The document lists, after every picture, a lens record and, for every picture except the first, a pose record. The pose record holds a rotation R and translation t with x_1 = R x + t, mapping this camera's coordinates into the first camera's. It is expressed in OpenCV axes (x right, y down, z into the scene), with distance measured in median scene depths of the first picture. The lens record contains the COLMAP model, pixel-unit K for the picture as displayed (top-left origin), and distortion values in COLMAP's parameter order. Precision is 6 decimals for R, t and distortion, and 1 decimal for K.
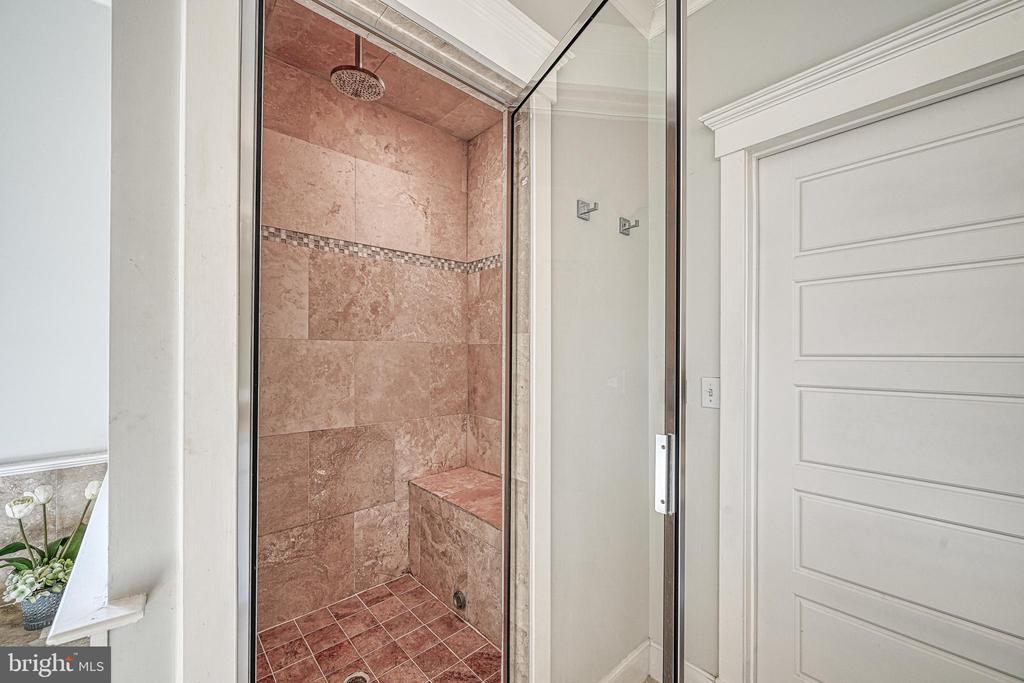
lens RADIAL K [[402.3, 0, 511.9], [0, 402.3, 359.3], [0, 0, 1]] dist [0.000326, 0.000348]
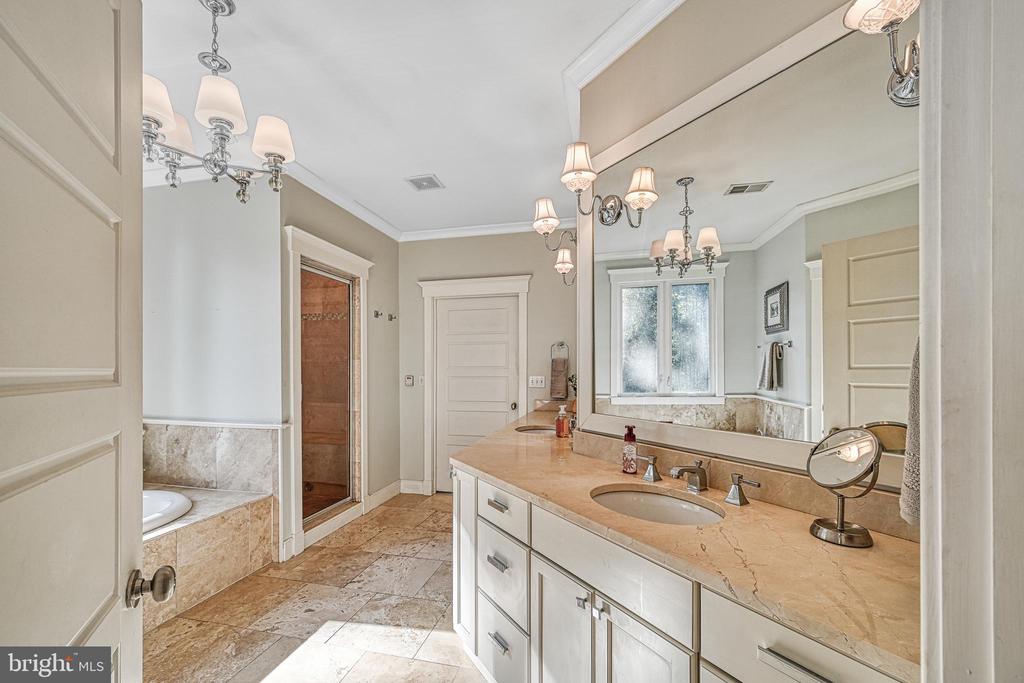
lens RADIAL K [[402.3, 0, 511.9], [0, 402.3, 359.3], [0, 0, 1]] dist [0.000326, 0.000348]
pose [[0.810550, 0.006263, 0.585636, -0.390565], [0.013078, 0.999500, -0.028789, 0.015924], [-0.585523, 0.030994, 0.810063, -1.006884]]
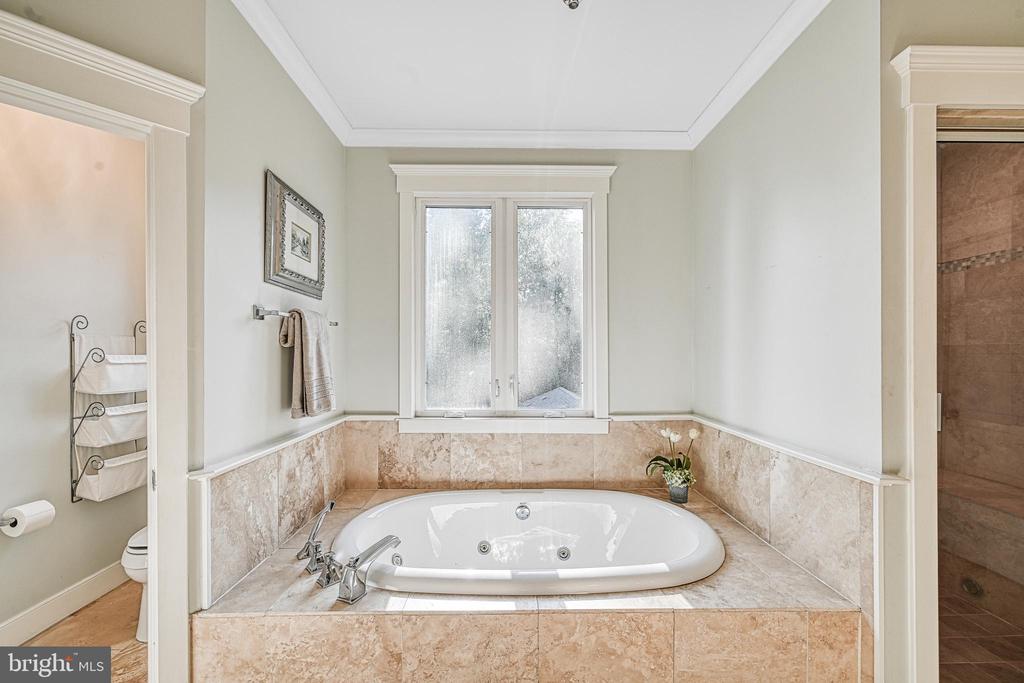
lens RADIAL K [[402.3, 0, 511.9], [0, 402.3, 359.3], [0, 0, 1]] dist [0.000326, 0.000348]
pose [[0.755474, 0.003935, -0.655167, -0.278442], [-0.005372, 0.999986, -0.000189, 0.003197], [0.655157, 0.003663, 0.755484, -0.470397]]
